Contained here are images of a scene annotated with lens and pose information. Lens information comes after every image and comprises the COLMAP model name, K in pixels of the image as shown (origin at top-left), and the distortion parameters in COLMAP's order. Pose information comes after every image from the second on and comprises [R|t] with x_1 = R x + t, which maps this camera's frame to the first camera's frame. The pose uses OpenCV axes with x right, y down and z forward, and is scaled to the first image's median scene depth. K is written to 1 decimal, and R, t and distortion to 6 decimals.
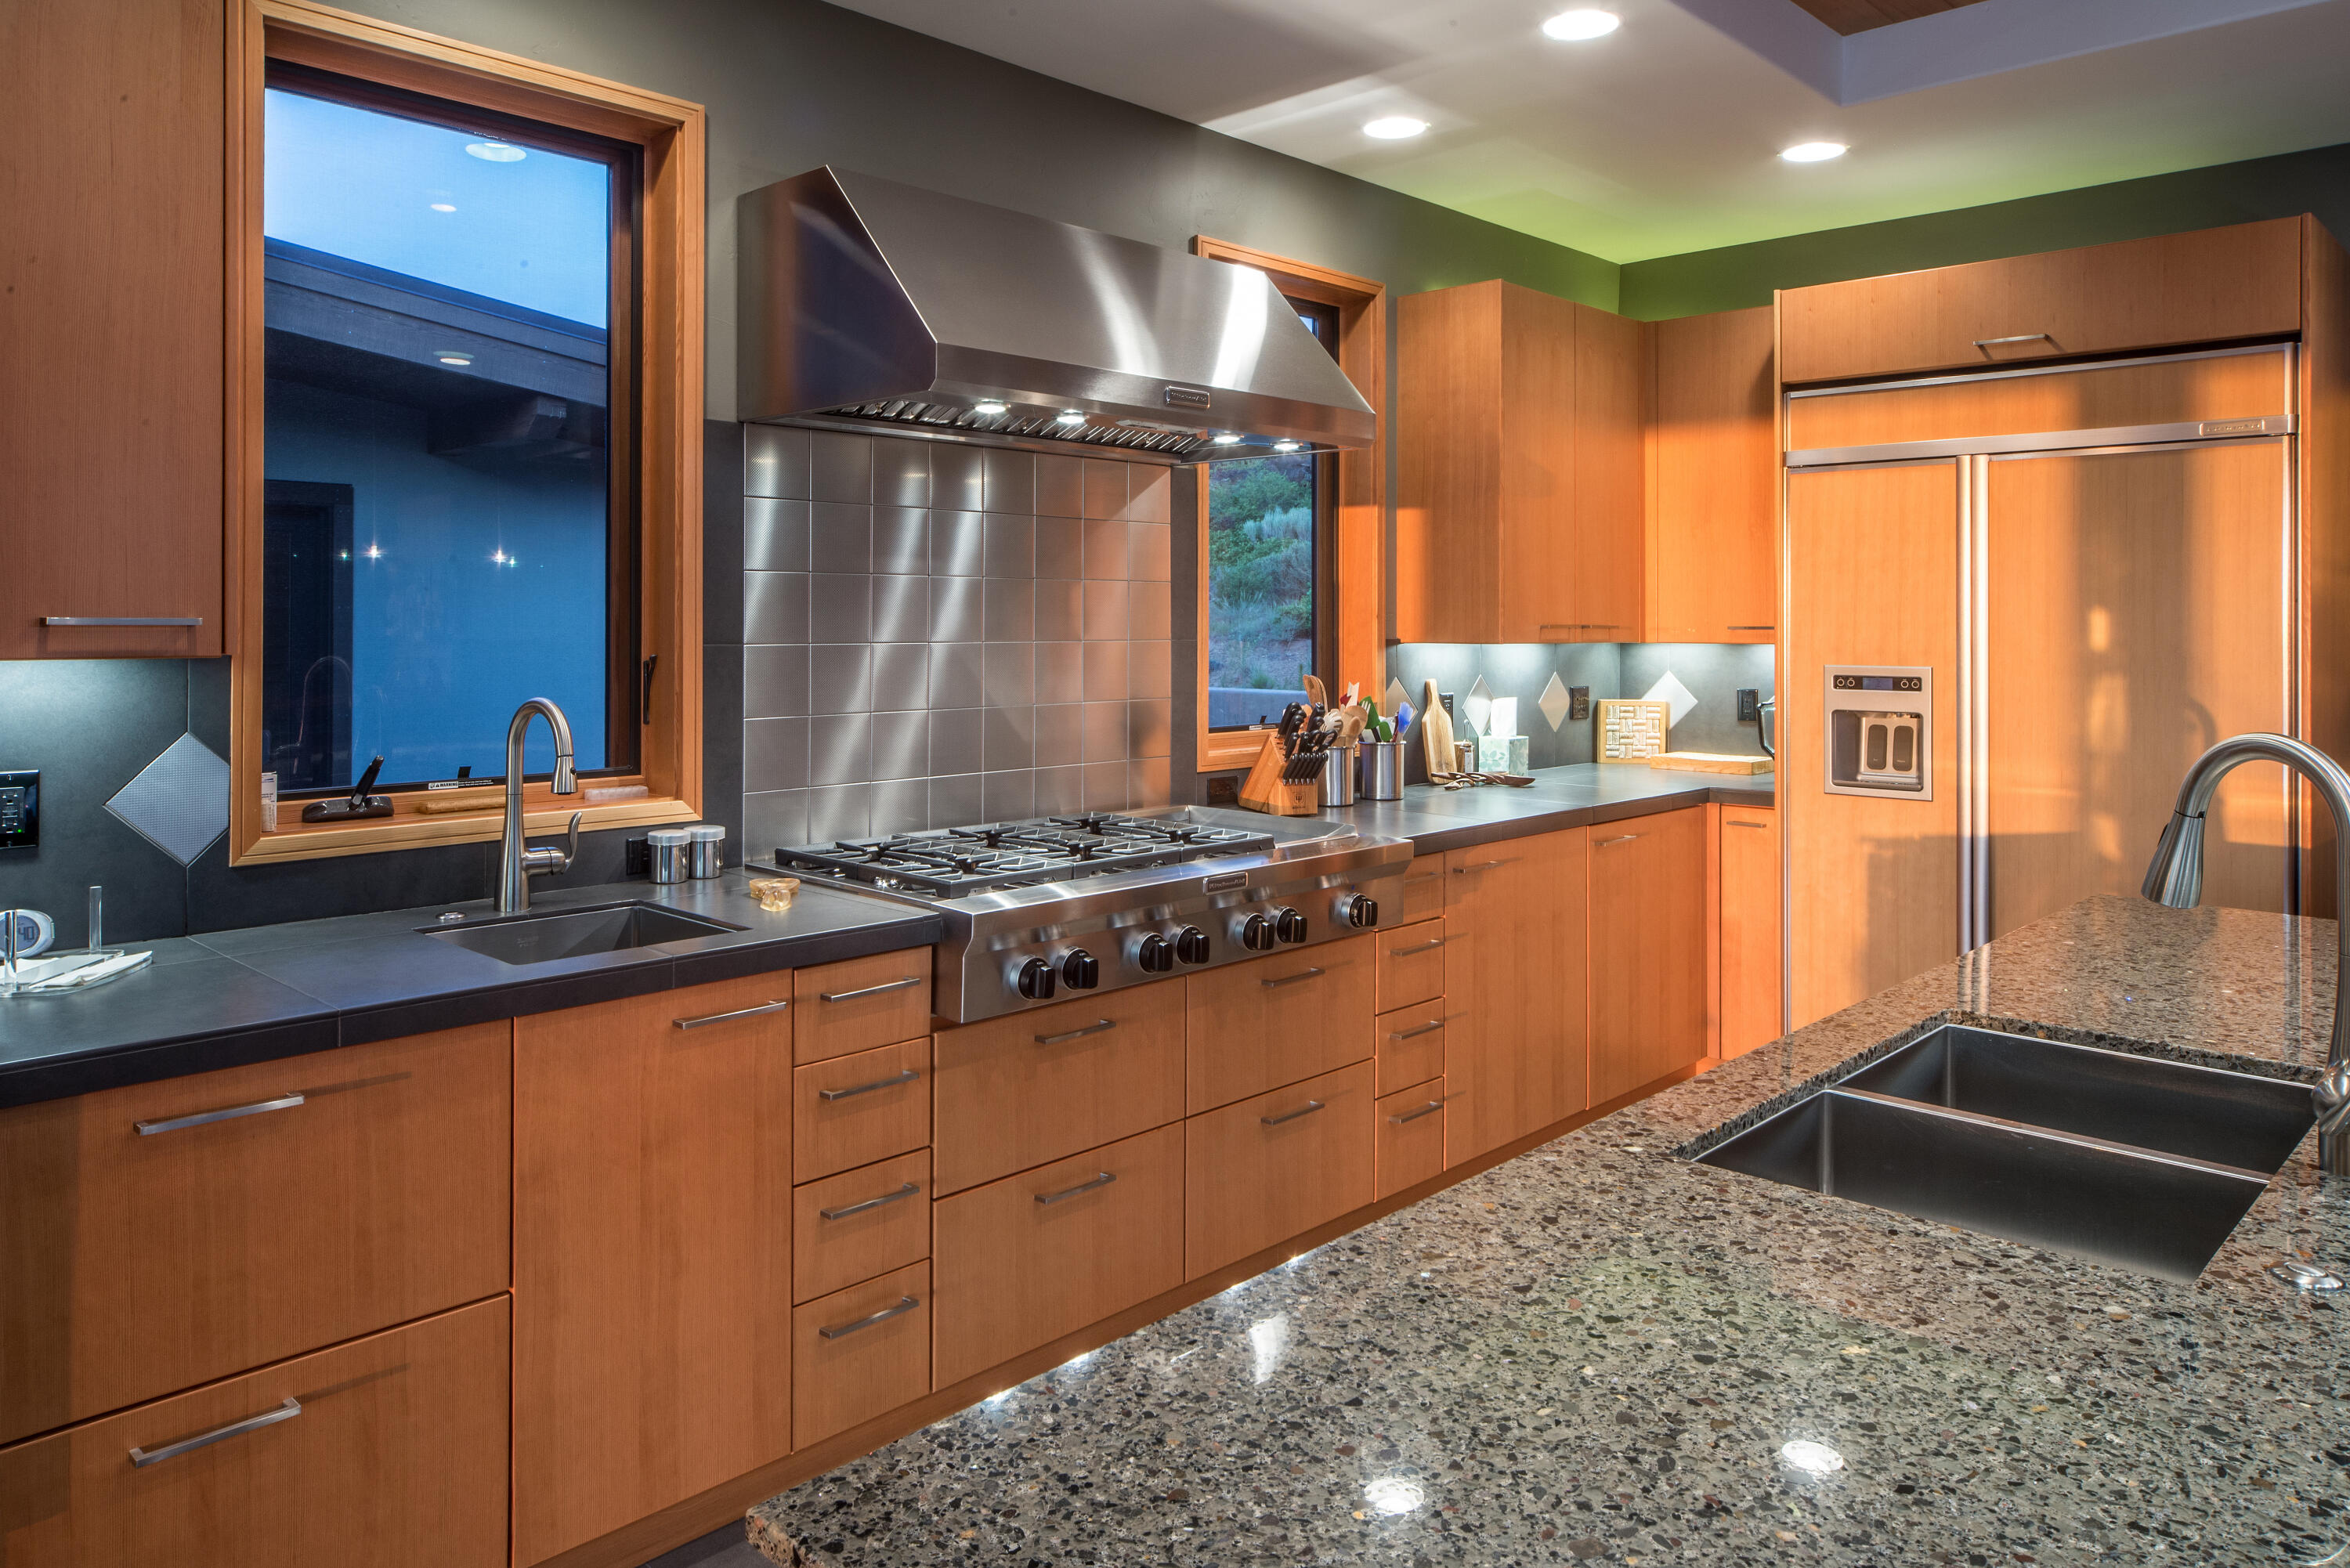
lens RADIAL K [[1587.2, 0, 1173.7], [0, 1587.2, 620.7], [0, 0, 1]] dist [0.002579, 0.001499]
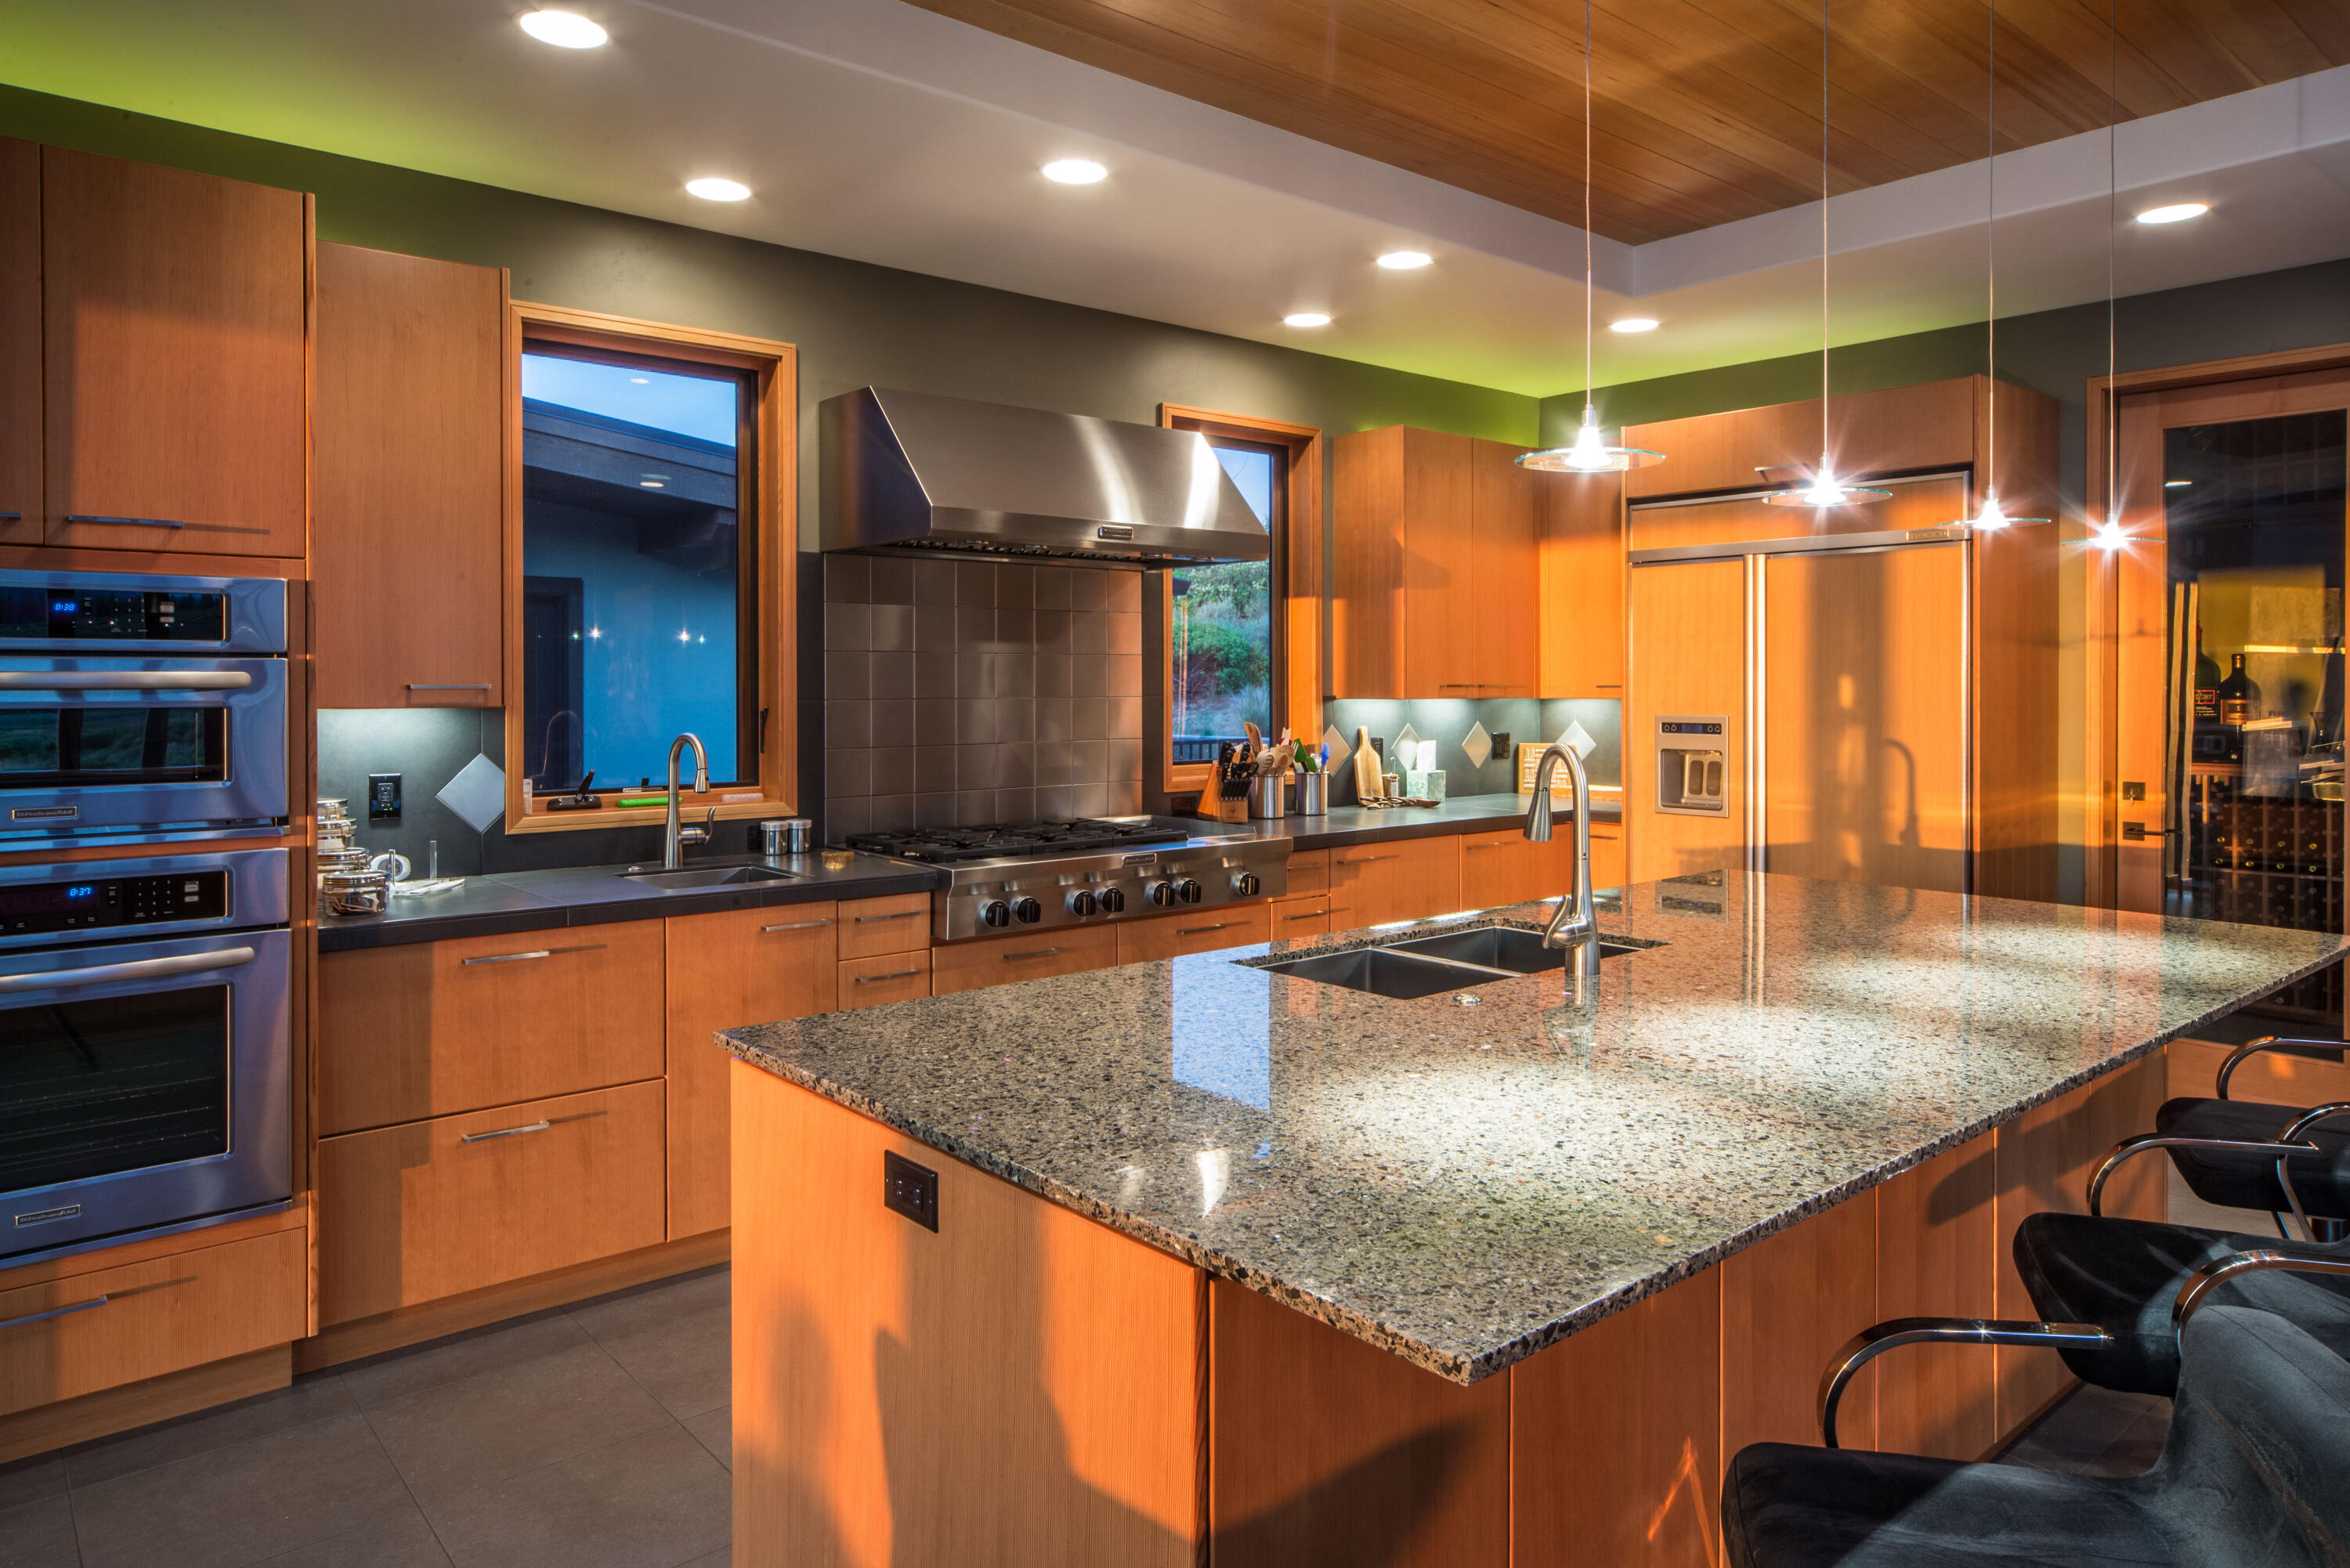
lens RADIAL K [[1476.7, 0, 1174.3], [0, 1476.7, 696.9], [0, 0, 1]] dist [-0.000934, -0.000499]
pose [[0.995057, -0.002946, -0.099263, 0.153619], [0.003992, 0.999939, 0.010345, -0.001071], [0.099227, -0.010690, 0.995007, -0.280191]]
